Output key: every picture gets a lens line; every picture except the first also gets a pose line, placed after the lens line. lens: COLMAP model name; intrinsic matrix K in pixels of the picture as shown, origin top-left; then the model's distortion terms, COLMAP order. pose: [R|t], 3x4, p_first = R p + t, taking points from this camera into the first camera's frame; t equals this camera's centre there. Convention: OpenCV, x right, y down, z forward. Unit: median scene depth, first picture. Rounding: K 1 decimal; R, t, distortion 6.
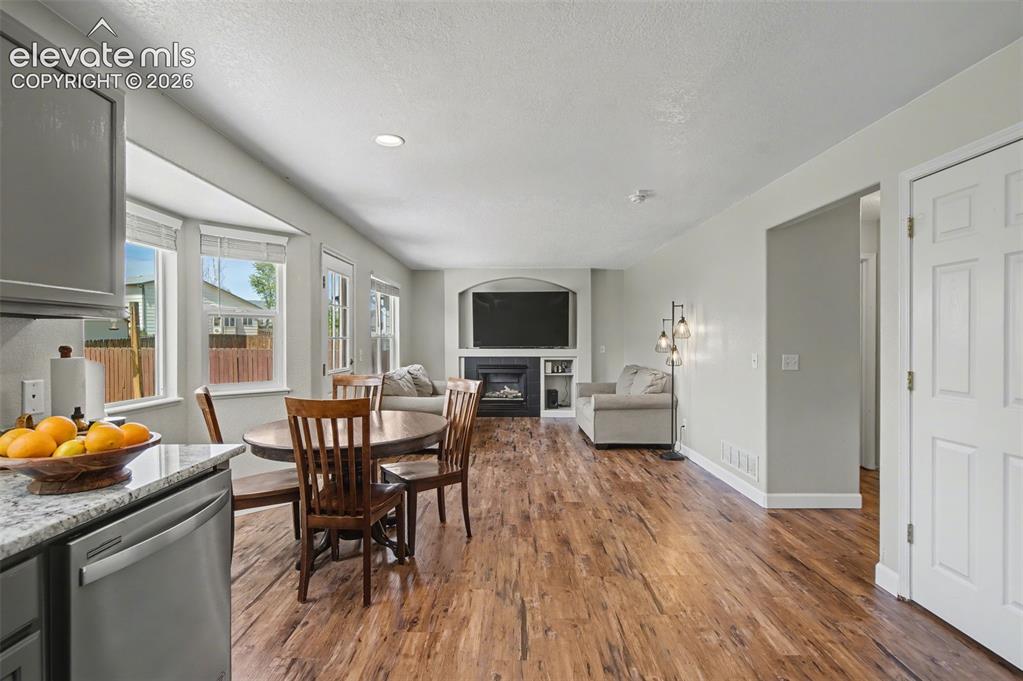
lens RADIAL K [[473.0, 0, 497.8], [0, 473.0, 340.2], [0, 0, 1]] dist [-0.003147, 0.002189]
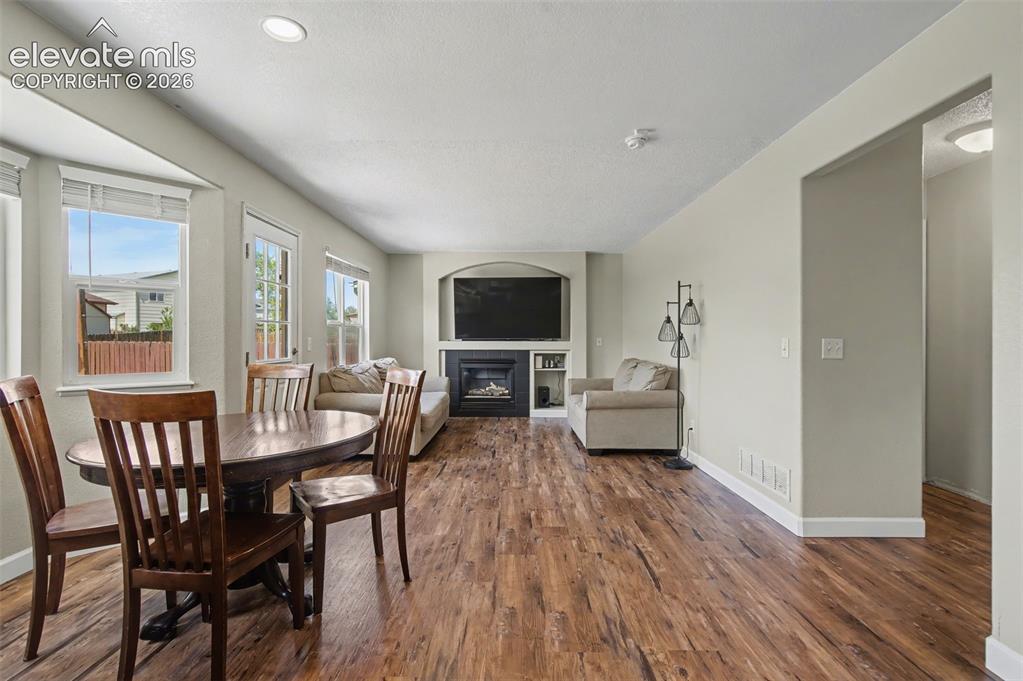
lens RADIAL K [[473.0, 0, 497.5], [0, 473.0, 337.7], [0, 0, 1]] dist [-0.003147, 0.002189]
pose [[0.999991, 0.000854, -0.004256, 0.067285], [-0.000870, 0.999993, -0.003639, 0.030256], [0.004253, 0.003642, 0.999984, 0.207595]]
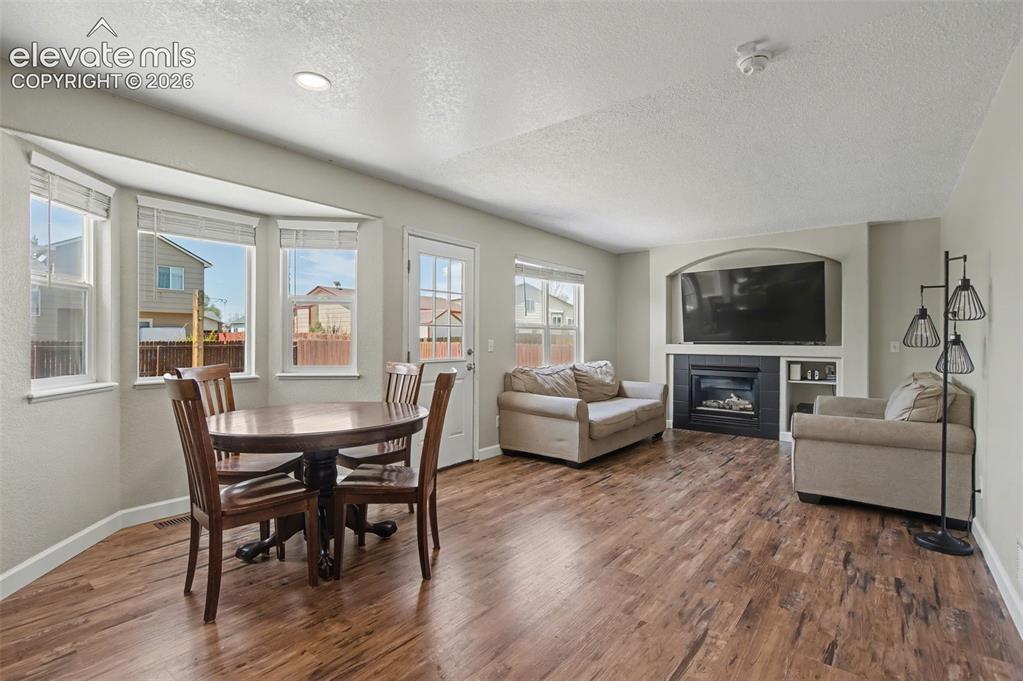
lens RADIAL K [[473.0, 0, 513.3], [0, 473.0, 338.7], [0, 0, 1]] dist [-0.003147, 0.002189]
pose [[0.799599, 0.002897, -0.600527, 0.404404], [-0.006829, 0.999968, -0.004268, 0.028852], [0.600495, 0.007514, 0.799593, 0.382830]]
